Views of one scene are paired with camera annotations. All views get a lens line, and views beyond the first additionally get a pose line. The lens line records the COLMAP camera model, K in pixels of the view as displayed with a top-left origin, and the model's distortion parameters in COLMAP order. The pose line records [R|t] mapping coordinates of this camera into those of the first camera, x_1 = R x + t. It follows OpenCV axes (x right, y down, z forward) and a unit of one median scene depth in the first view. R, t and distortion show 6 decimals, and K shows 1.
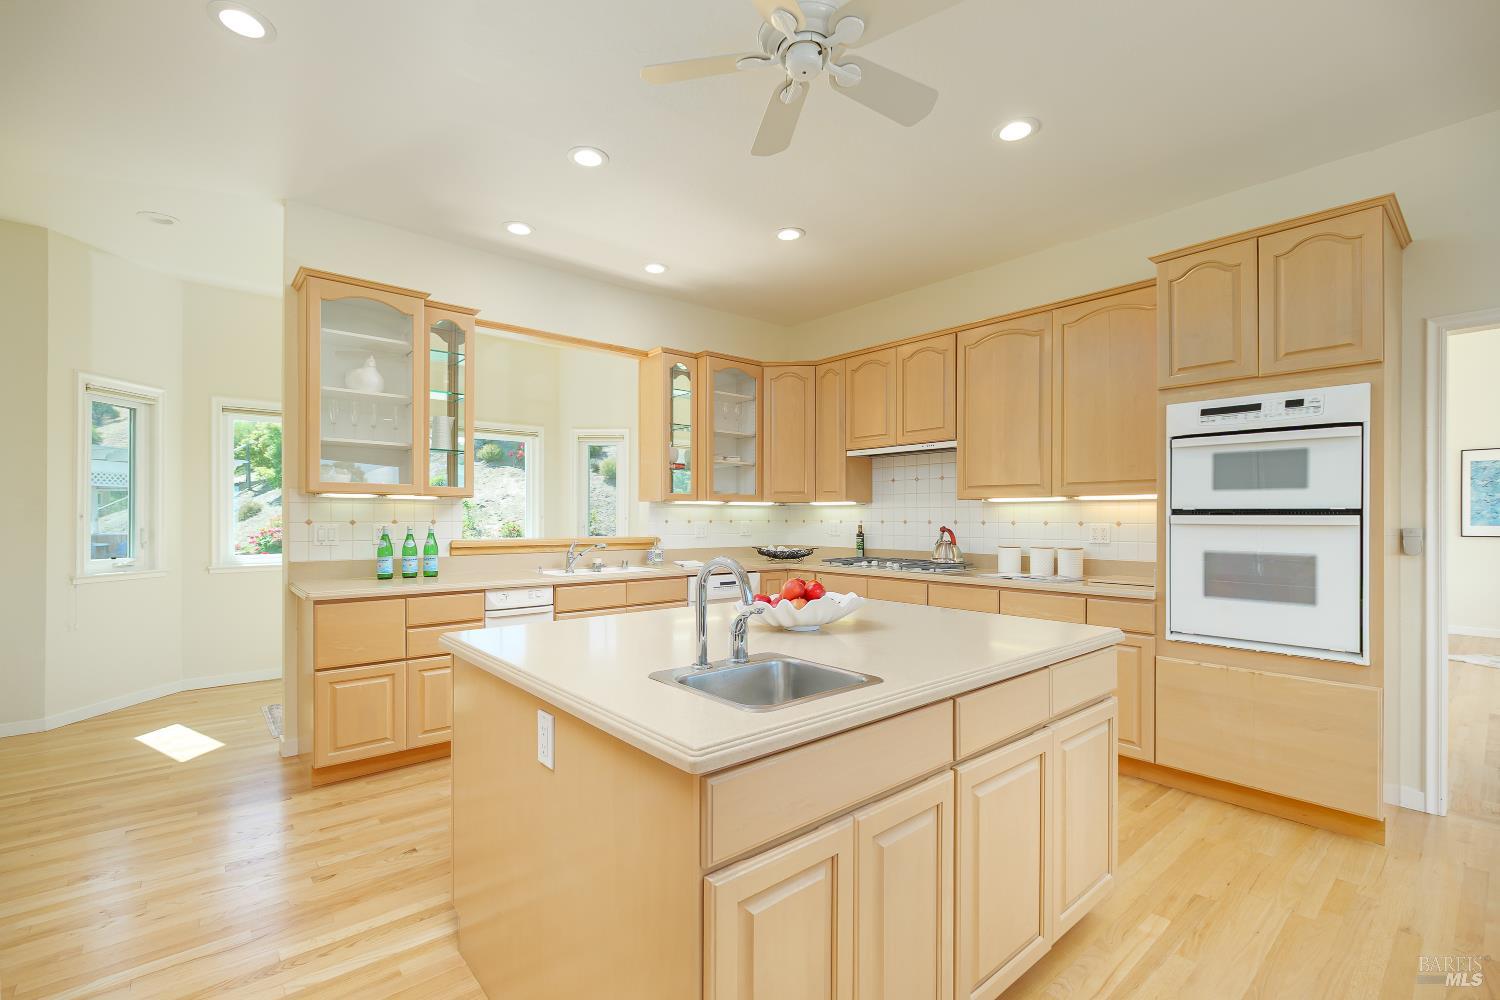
lens RADIAL K [[662.2, 0, 751.9], [0, 662.2, 512.3], [0, 0, 1]] dist [0.002311, 0.000093]
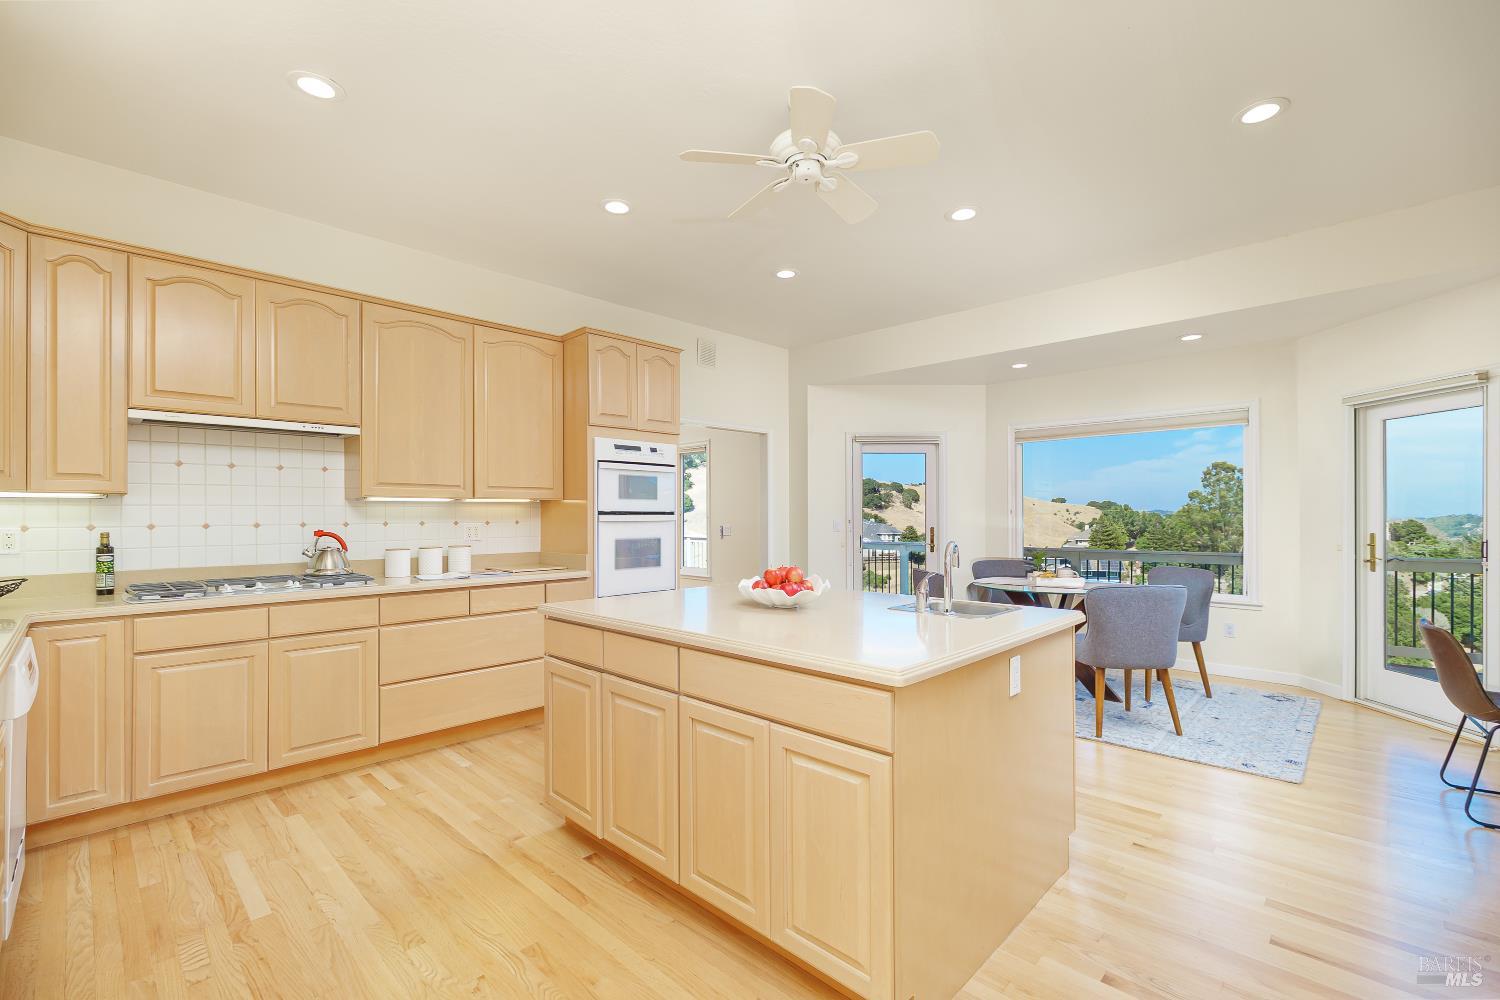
lens RADIAL K [[662.2, 0, 752.4], [0, 662.2, 501.0], [0, 0, 1]] dist [0.002311, 0.000093]
pose [[-0.089252, 0.010197, 0.995957, -0.620630], [-0.009629, 0.999892, -0.011100, -0.011024], [-0.995963, -0.010580, -0.089144, 0.614863]]
